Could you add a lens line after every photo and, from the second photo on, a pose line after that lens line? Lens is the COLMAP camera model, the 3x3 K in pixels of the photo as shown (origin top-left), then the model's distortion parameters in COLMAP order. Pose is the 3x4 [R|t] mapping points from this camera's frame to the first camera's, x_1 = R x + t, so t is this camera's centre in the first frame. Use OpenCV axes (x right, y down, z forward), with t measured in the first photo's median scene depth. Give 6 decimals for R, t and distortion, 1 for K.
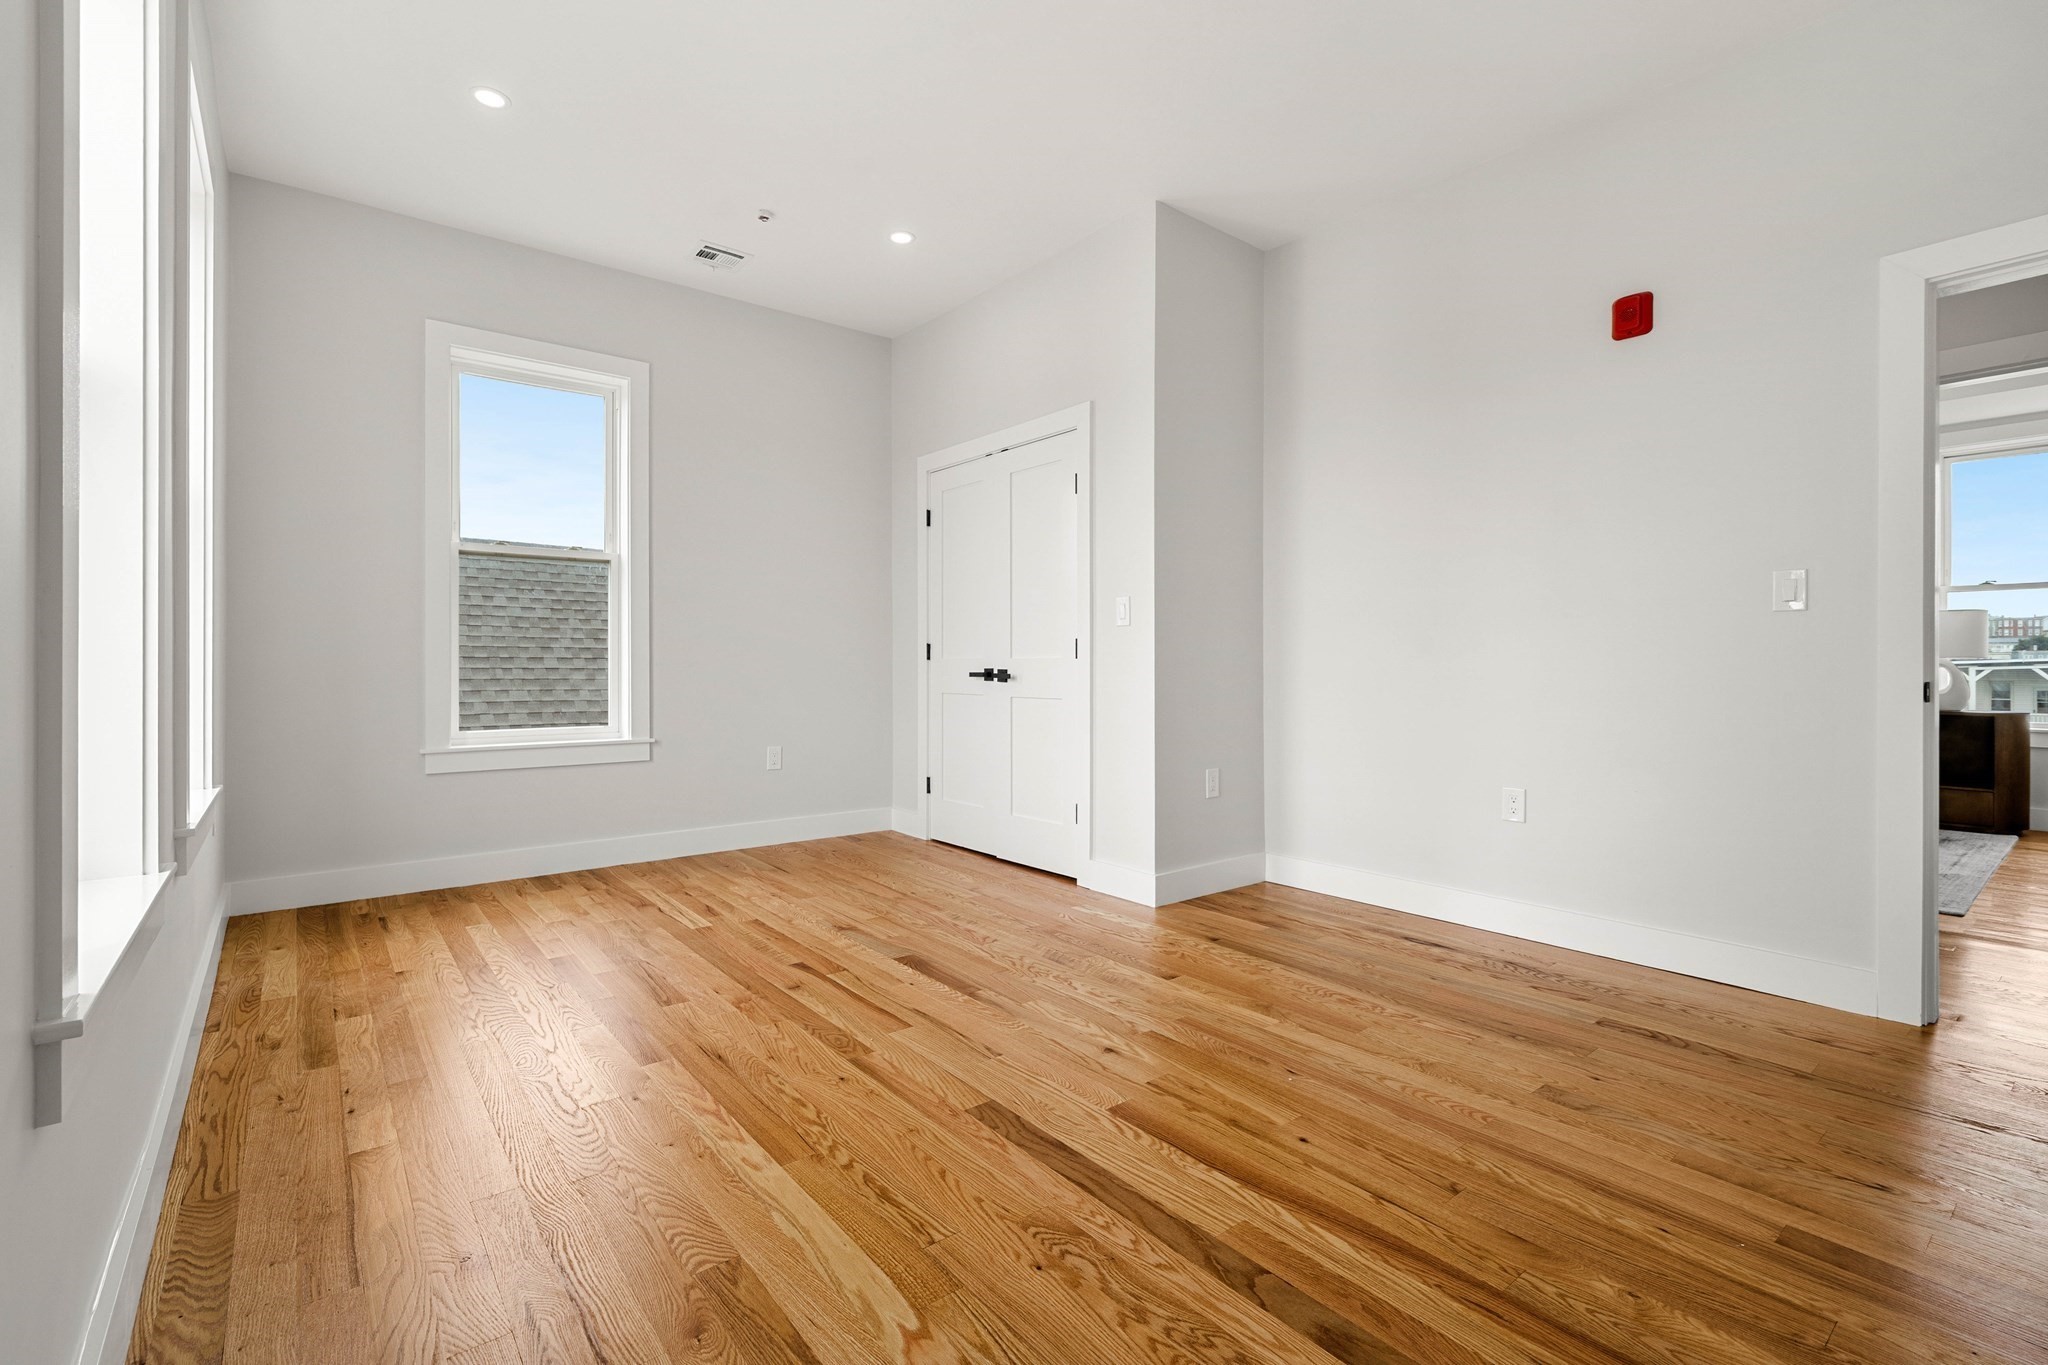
lens RADIAL K [[906.6, 0, 1012.0], [0, 906.6, 664.9], [0, 0, 1]] dist [0.000584, 0.000292]
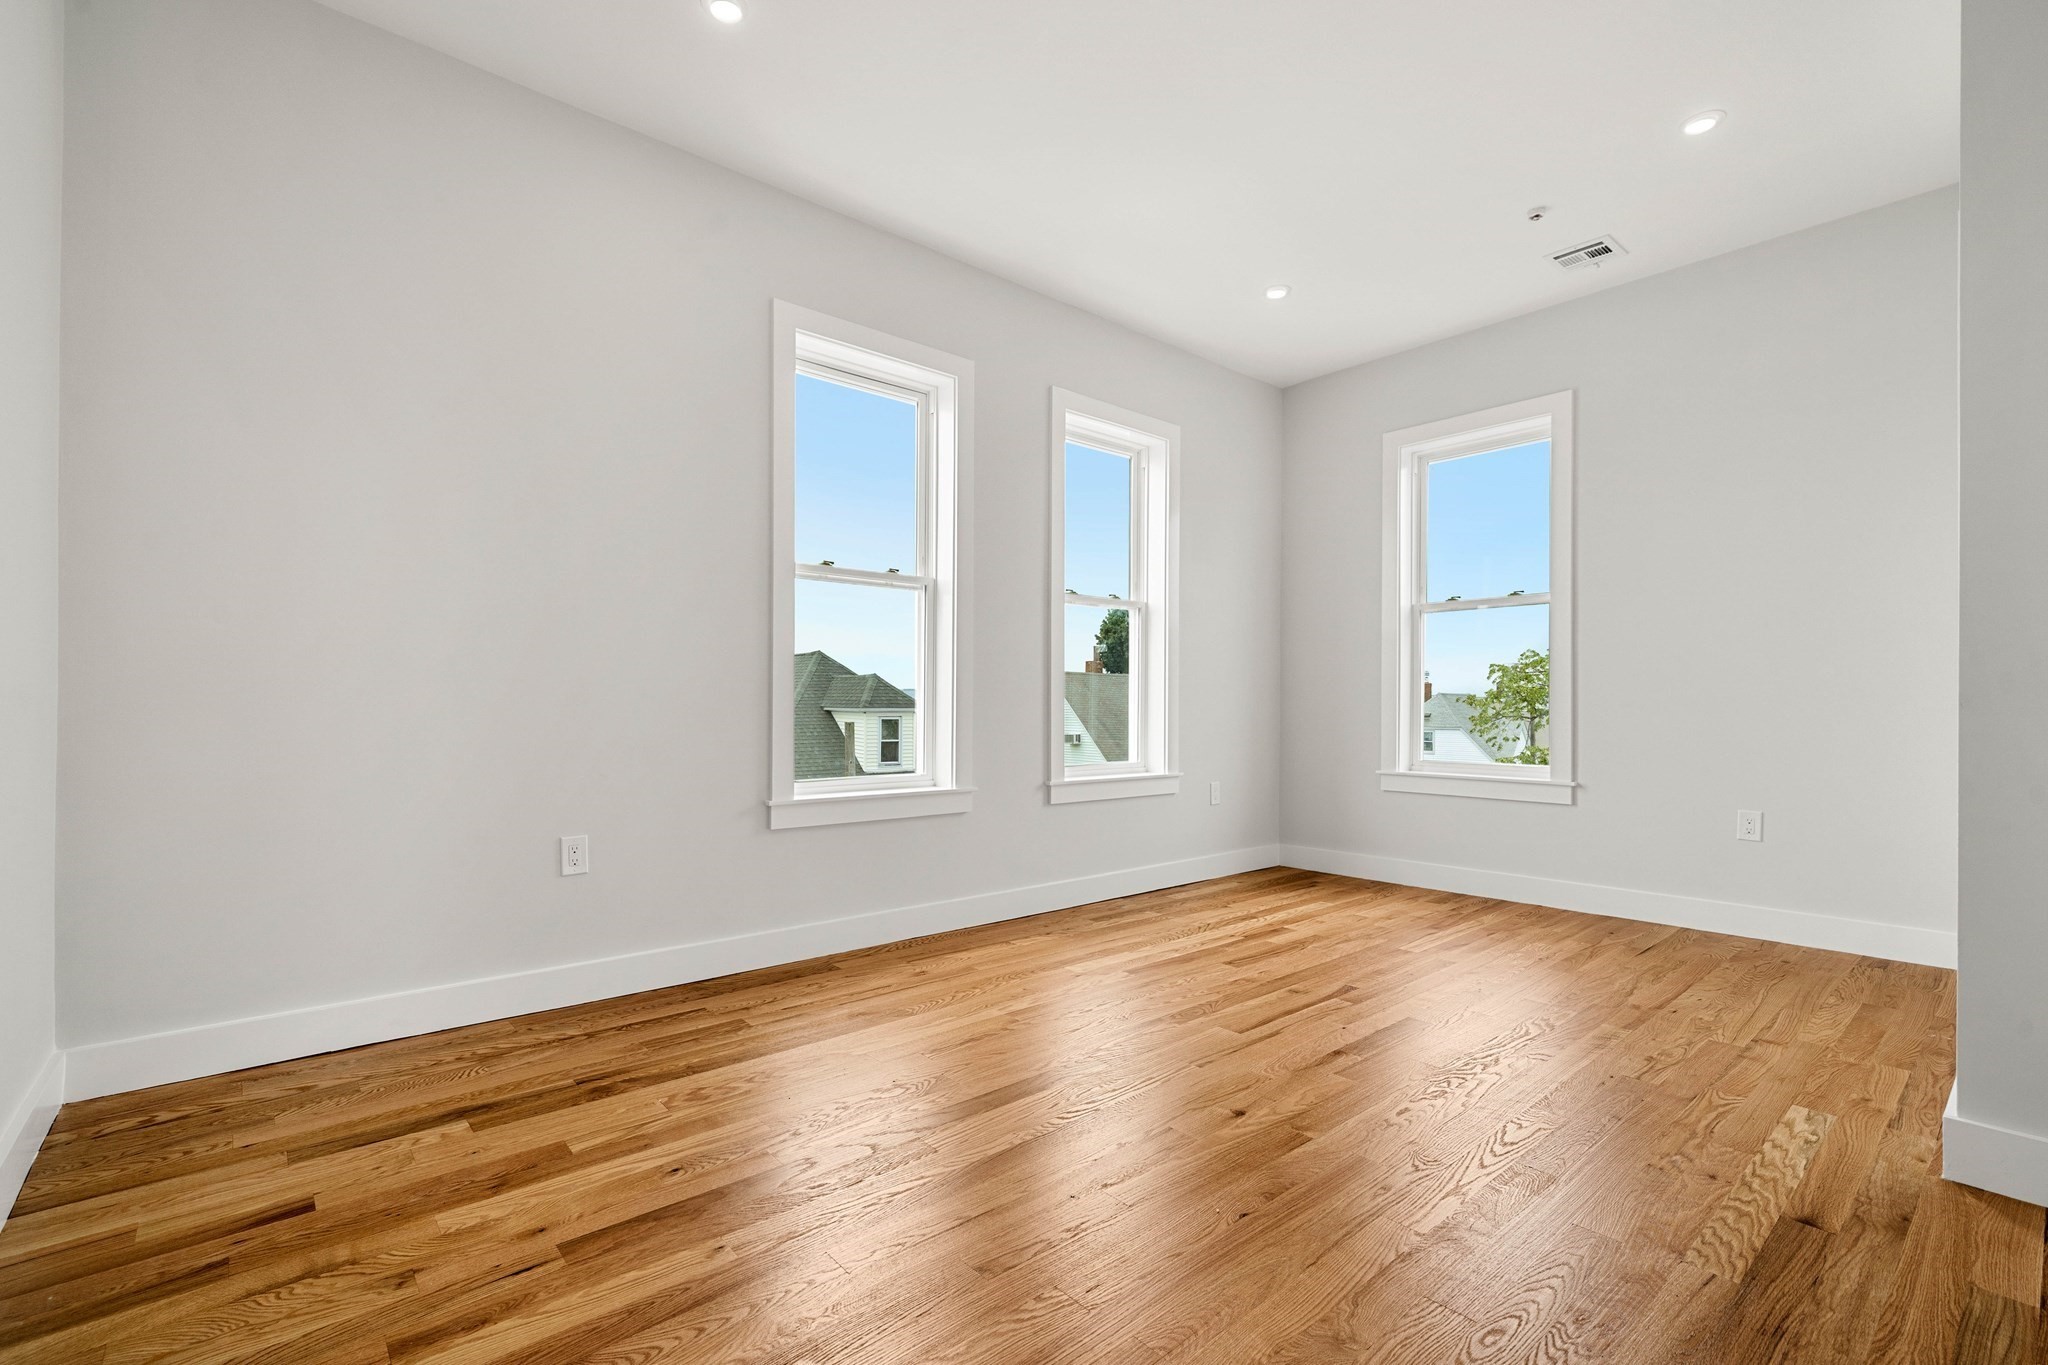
lens RADIAL K [[906.6, 0, 1023.8], [0, 906.6, 701.9], [0, 0, 1]] dist [0.000584, 0.000292]
pose [[0.044507, -0.006616, -0.998987, 0.900117], [-0.002960, 0.999973, -0.006755, 0.008805], [0.999005, 0.003258, 0.044486, 0.646232]]
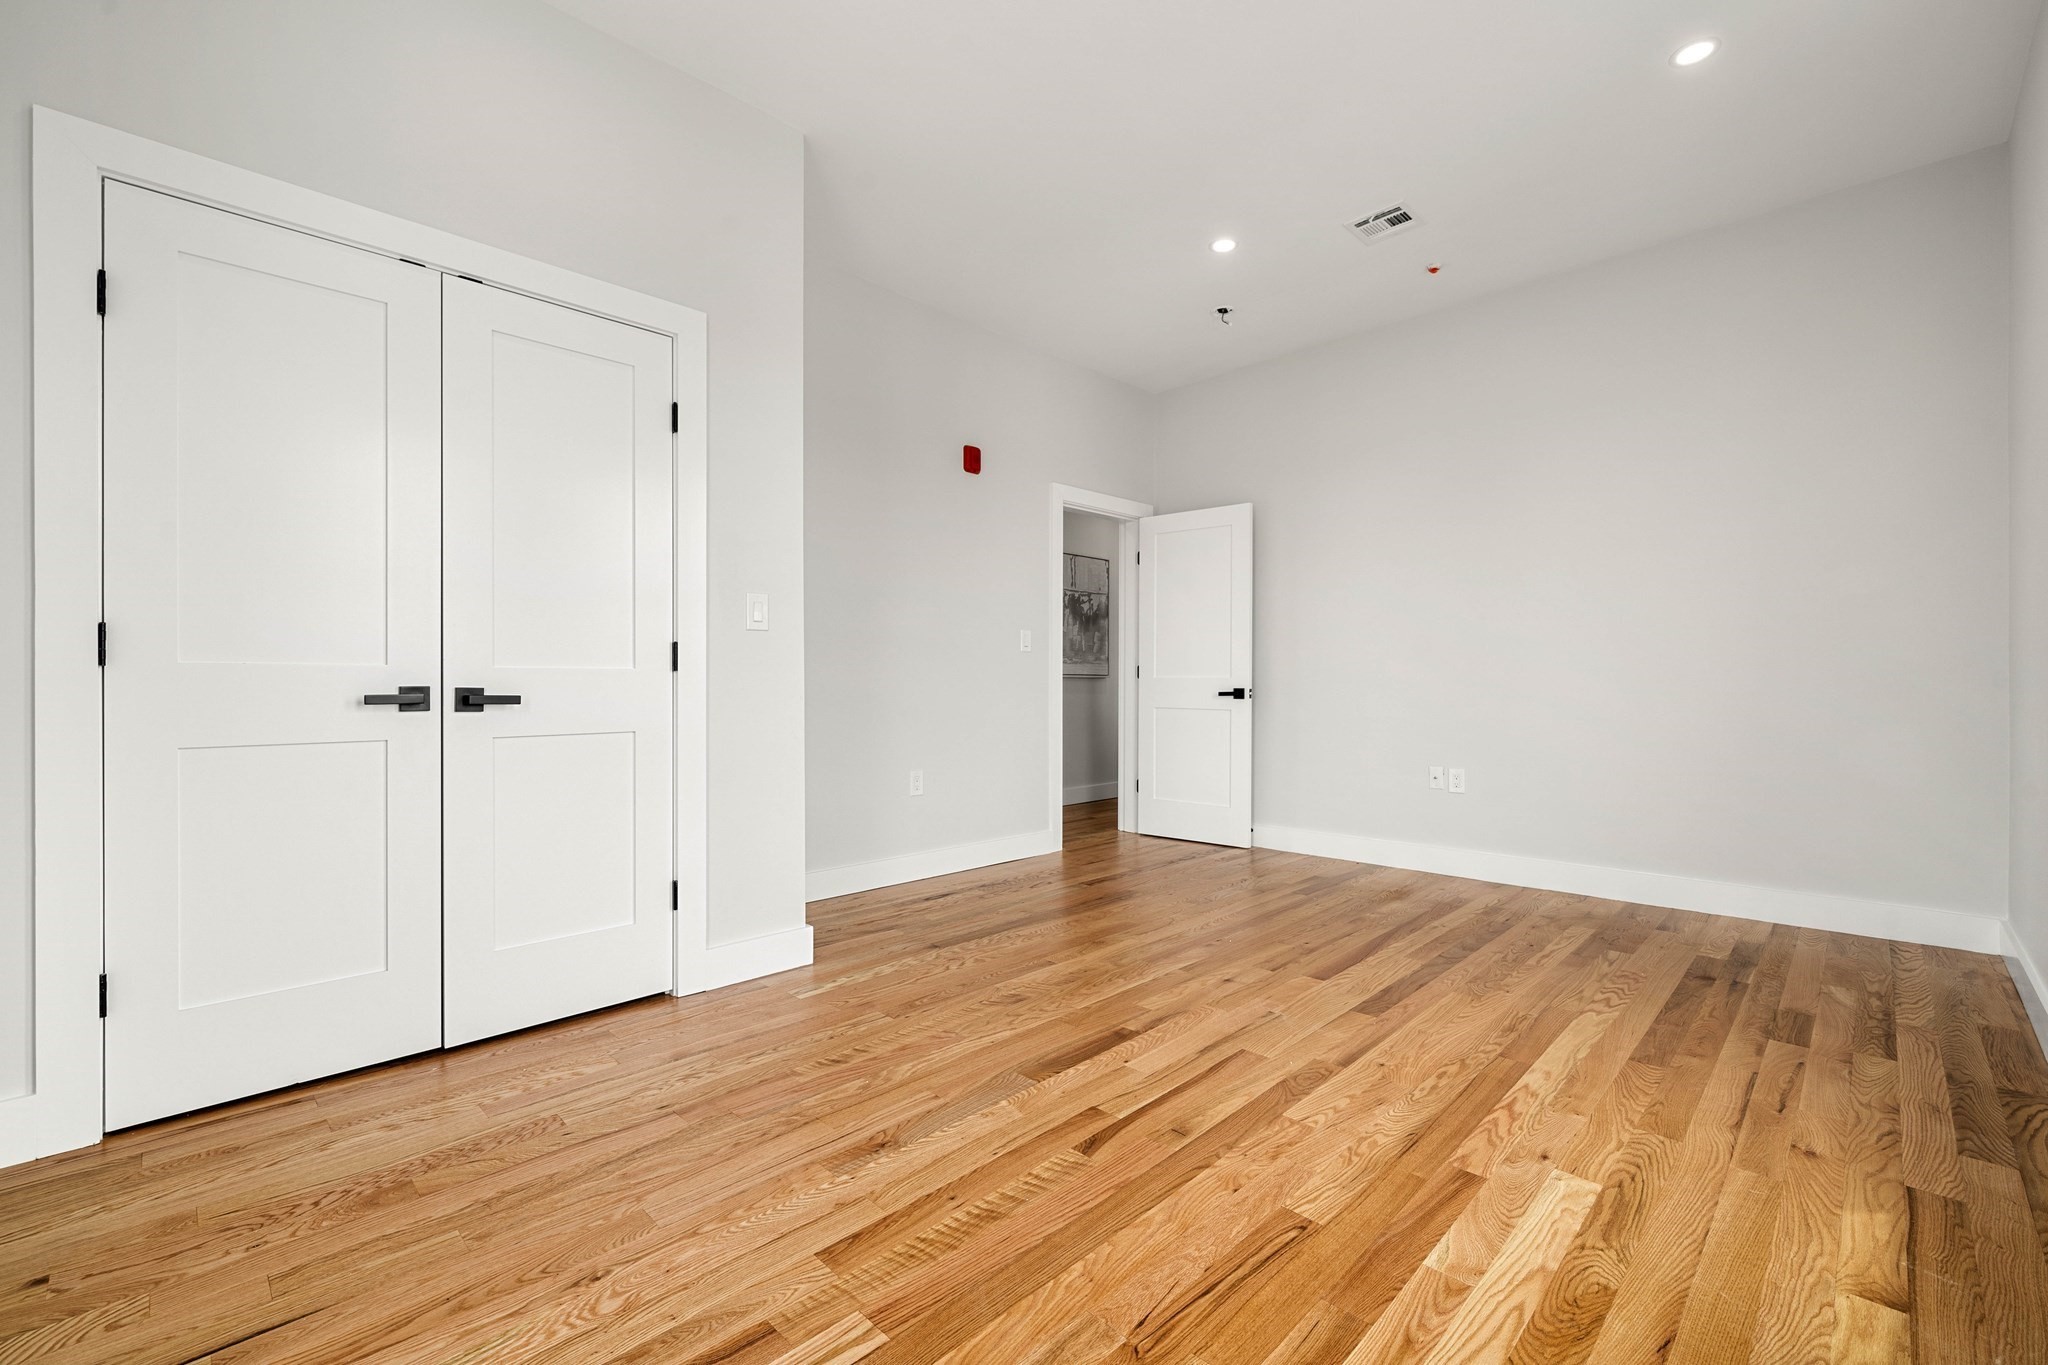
lens RADIAL K [[858.8, 0, 1015.2], [0, 858.8, 684.1], [0, 0, 1]] dist [-0.002552, -0.000506]
pose [[-0.110336, -0.003881, 0.993887, -0.936547], [-0.001731, 0.999992, 0.003713, 0.000763], [-0.993893, -0.001311, -0.110342, 1.258050]]
